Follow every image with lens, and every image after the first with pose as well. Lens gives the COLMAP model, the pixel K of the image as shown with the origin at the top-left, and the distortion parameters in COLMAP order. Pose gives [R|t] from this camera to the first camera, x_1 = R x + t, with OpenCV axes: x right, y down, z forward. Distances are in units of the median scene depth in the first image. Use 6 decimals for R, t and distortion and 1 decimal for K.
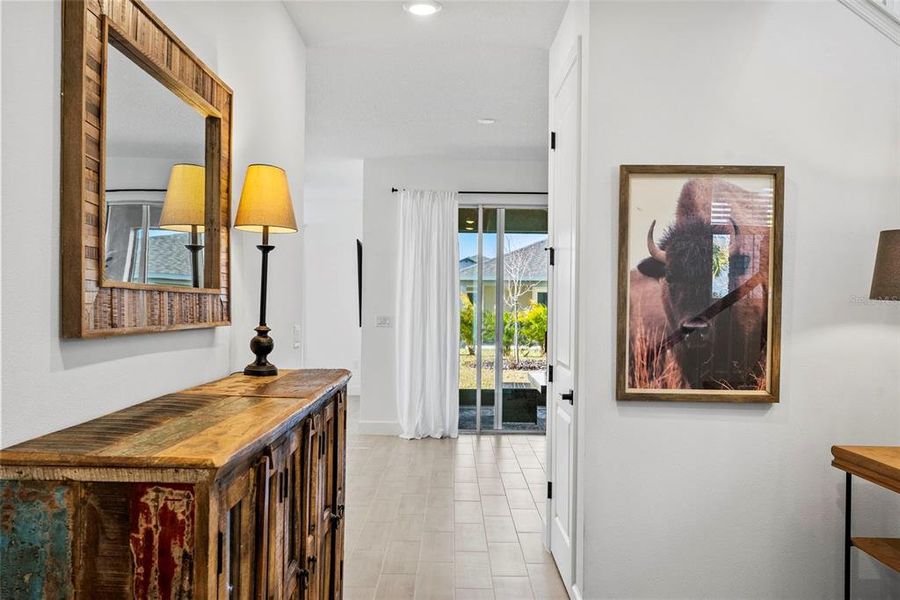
lens RADIAL K [[799.2, 0, 421.8], [0, 799.2, 301.5], [0, 0, 1]] dist [0.003020, 0.007425]
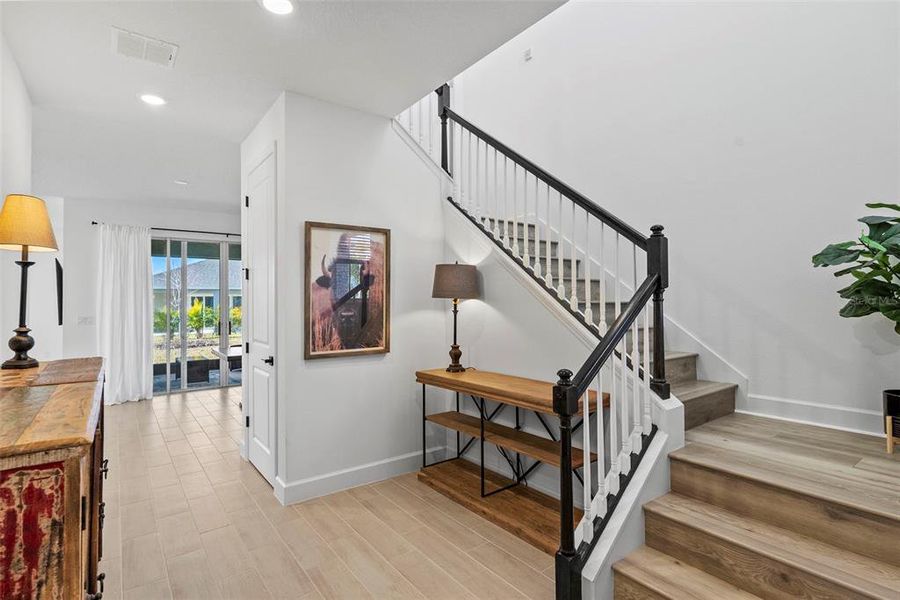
lens RADIAL K [[458.5, 0, 450.7], [0, 458.5, 292.4], [0, 0, 1]] dist [-0.006476, -0.000048]
pose [[0.780380, -0.008273, 0.625251, -0.122777], [0.019670, 0.999742, -0.011323, -0.002103], [-0.624996, 0.021135, 0.780342, 0.049060]]
